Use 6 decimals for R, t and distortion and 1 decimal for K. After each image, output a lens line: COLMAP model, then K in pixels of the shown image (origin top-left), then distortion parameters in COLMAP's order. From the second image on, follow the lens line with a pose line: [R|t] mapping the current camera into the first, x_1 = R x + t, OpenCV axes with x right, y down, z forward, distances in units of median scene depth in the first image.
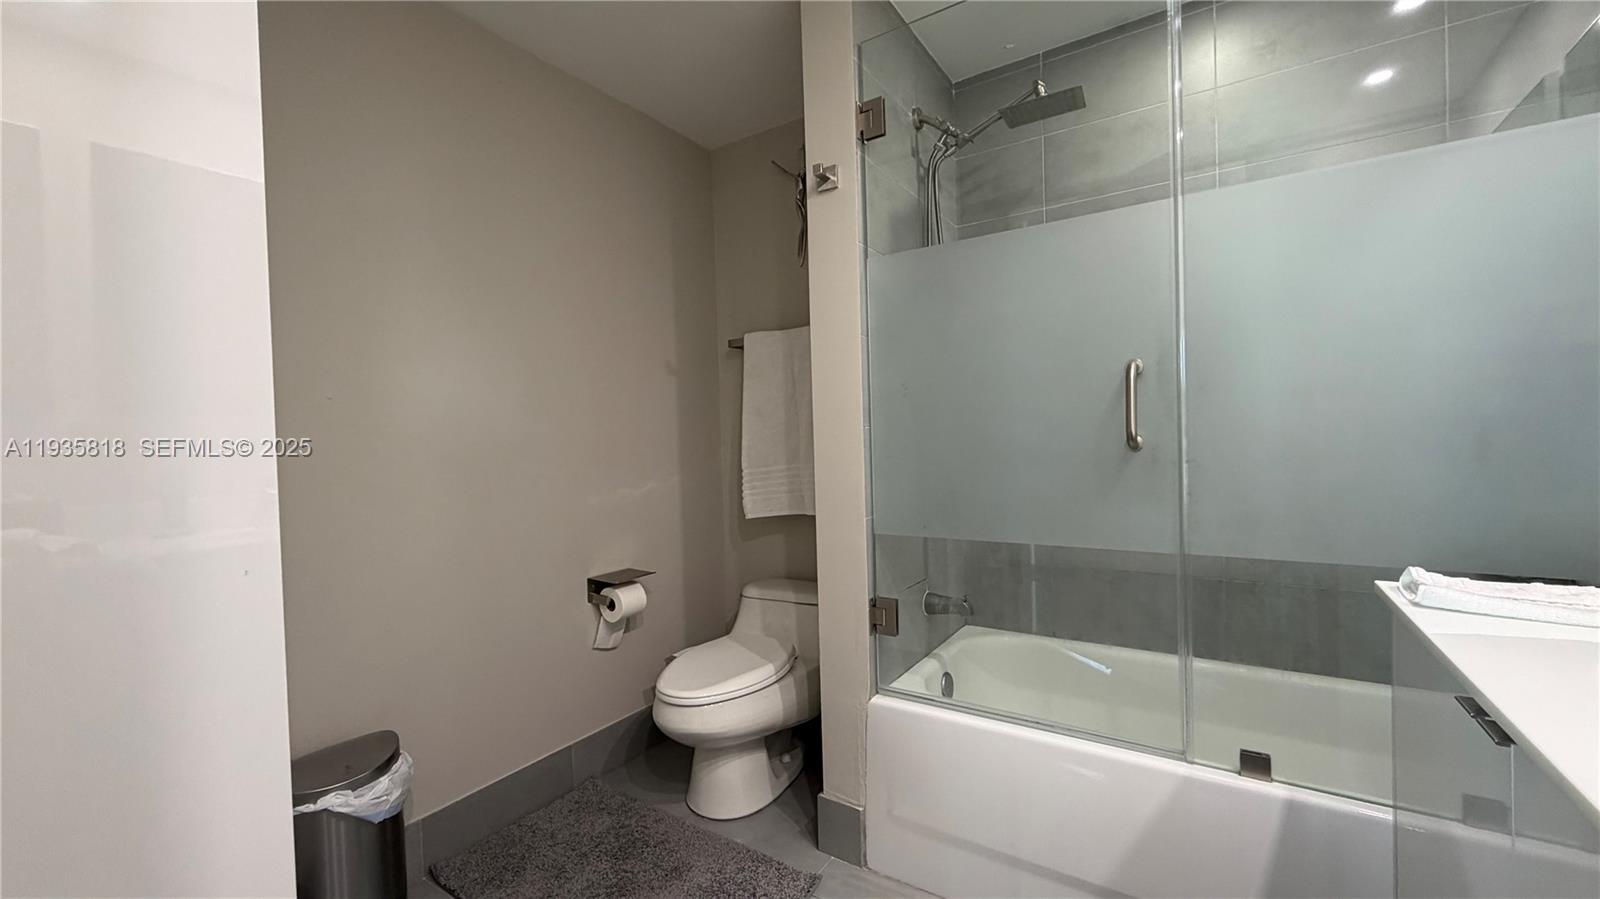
lens RADIAL K [[638.7, 0, 789.4], [0, 638.7, 452.3], [0, 0, 1]] dist [-0.003760, 0.000473]
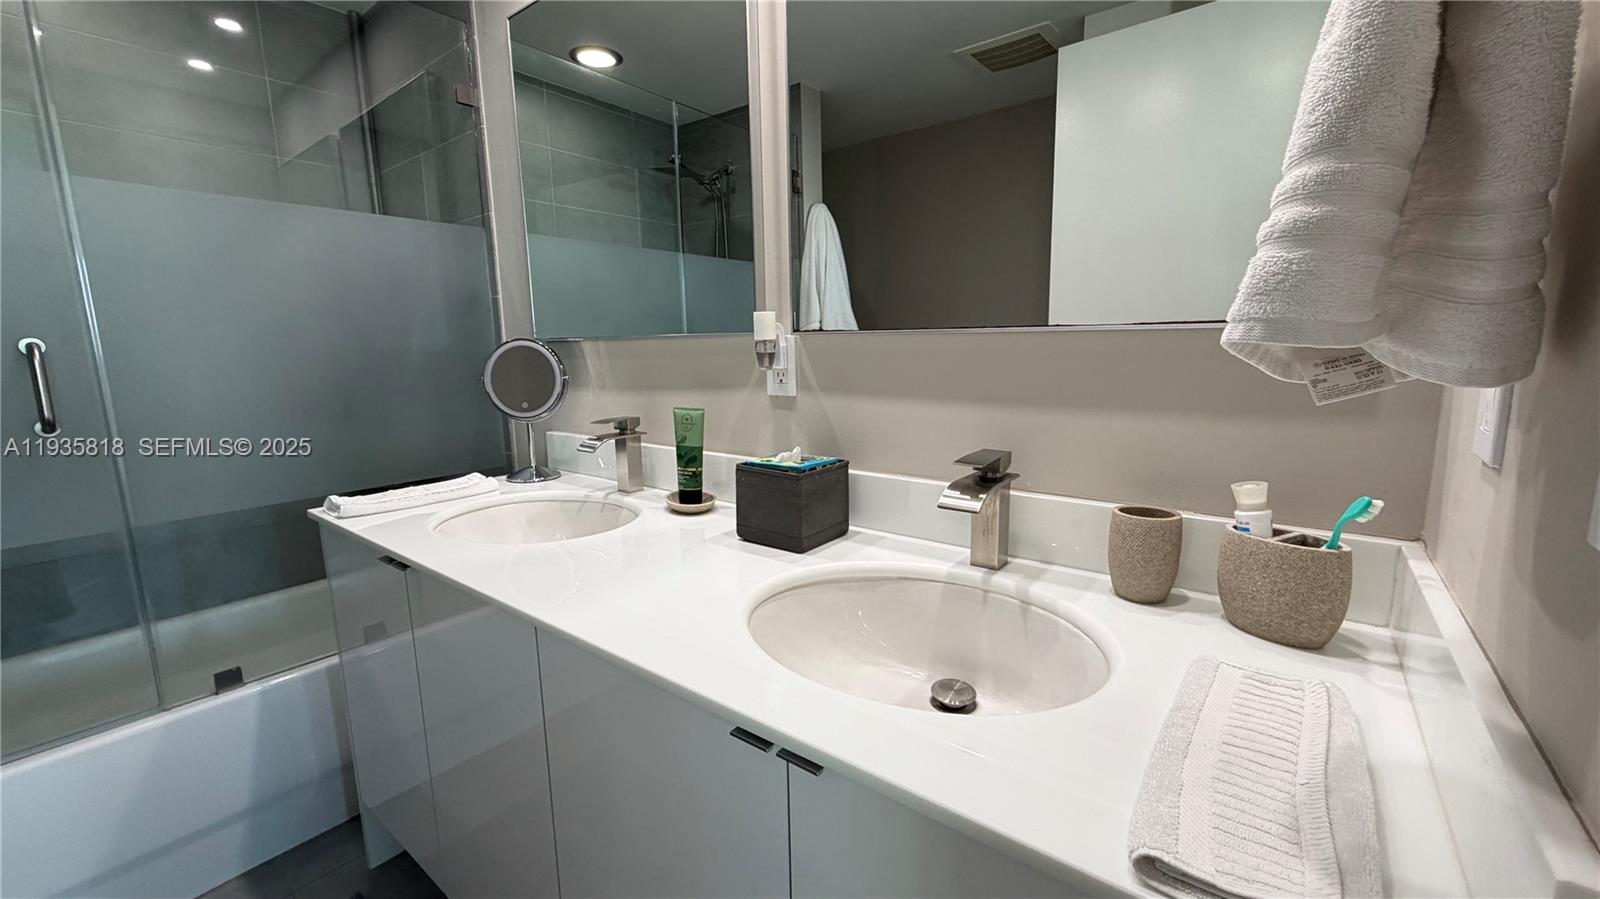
lens RADIAL K [[638.7, 0, 791.6], [0, 638.7, 447.2], [0, 0, 1]] dist [-0.003760, 0.000473]
pose [[0.083070, -0.138911, 0.986815, -0.338273], [0.040565, 0.989888, 0.135929, -0.076582], [-0.995718, 0.028738, 0.087865, -0.202936]]
